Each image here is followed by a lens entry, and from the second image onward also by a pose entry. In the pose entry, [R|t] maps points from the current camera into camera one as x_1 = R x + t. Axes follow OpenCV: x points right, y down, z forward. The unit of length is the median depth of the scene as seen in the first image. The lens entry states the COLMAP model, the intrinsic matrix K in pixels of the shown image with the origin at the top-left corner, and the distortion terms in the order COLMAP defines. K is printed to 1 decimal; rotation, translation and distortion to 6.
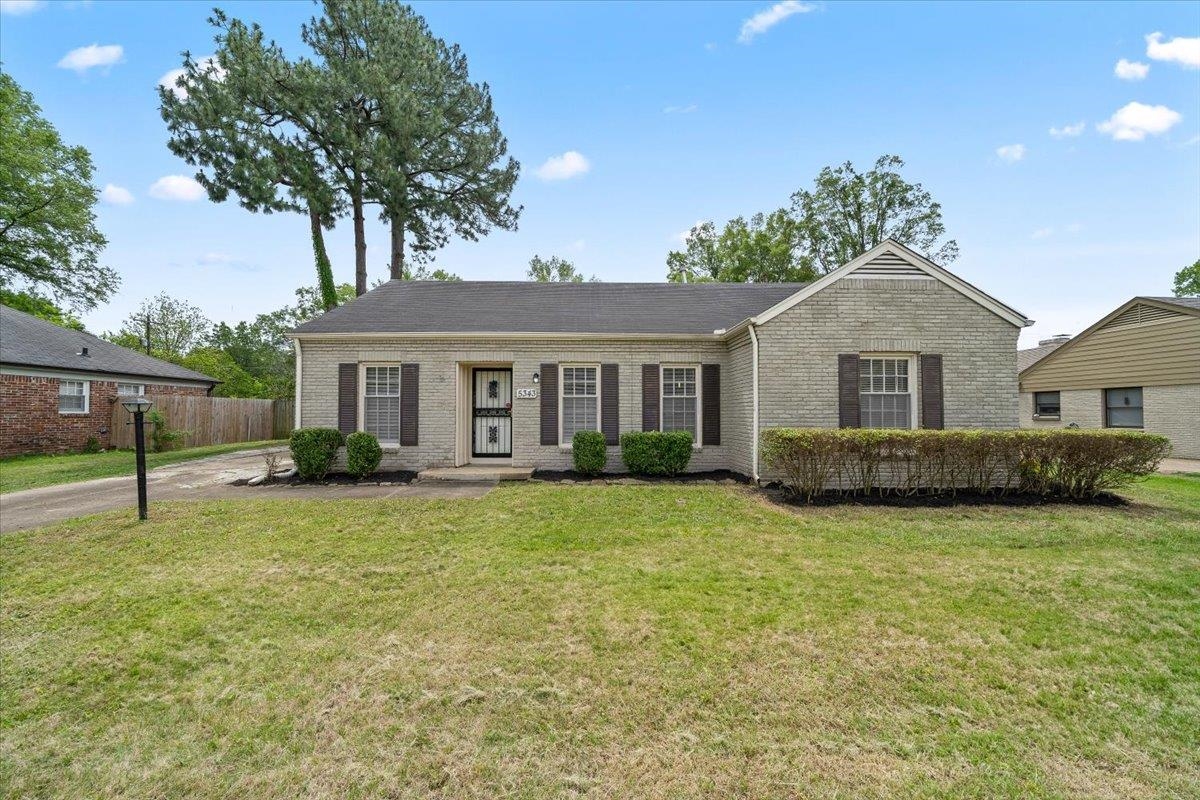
lens RADIAL K [[423.9, 0, 593.9], [0, 423.9, 402.9], [0, 0, 1]] dist [-0.003403, -0.000120]
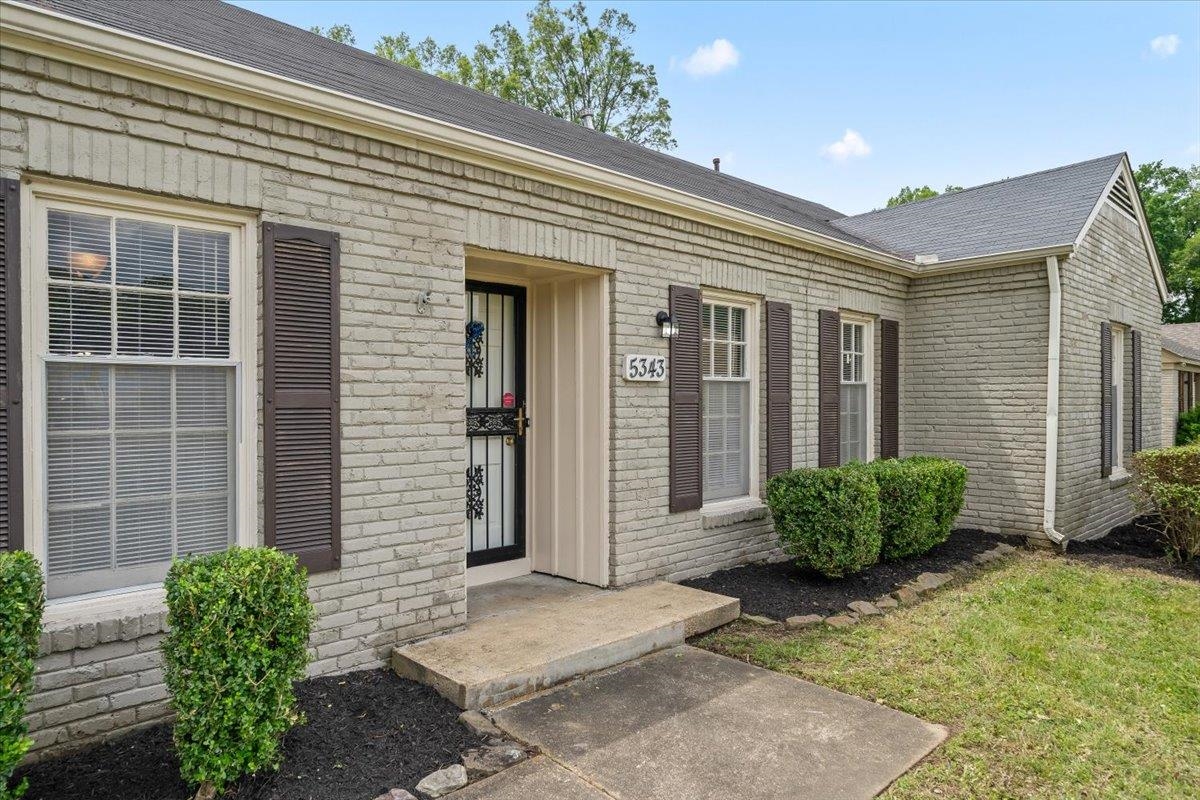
lens RADIAL K [[757.1, 0, 600.0], [0, 757.1, 400.0], [0, 0, 1]] dist [-0.001218, -0.000386]
pose [[0.731274, 0.000150, 0.682083, -0.596603], [-0.018701, 0.999628, 0.019830, -0.007935], [-0.681827, -0.027257, 0.731005, 0.574997]]
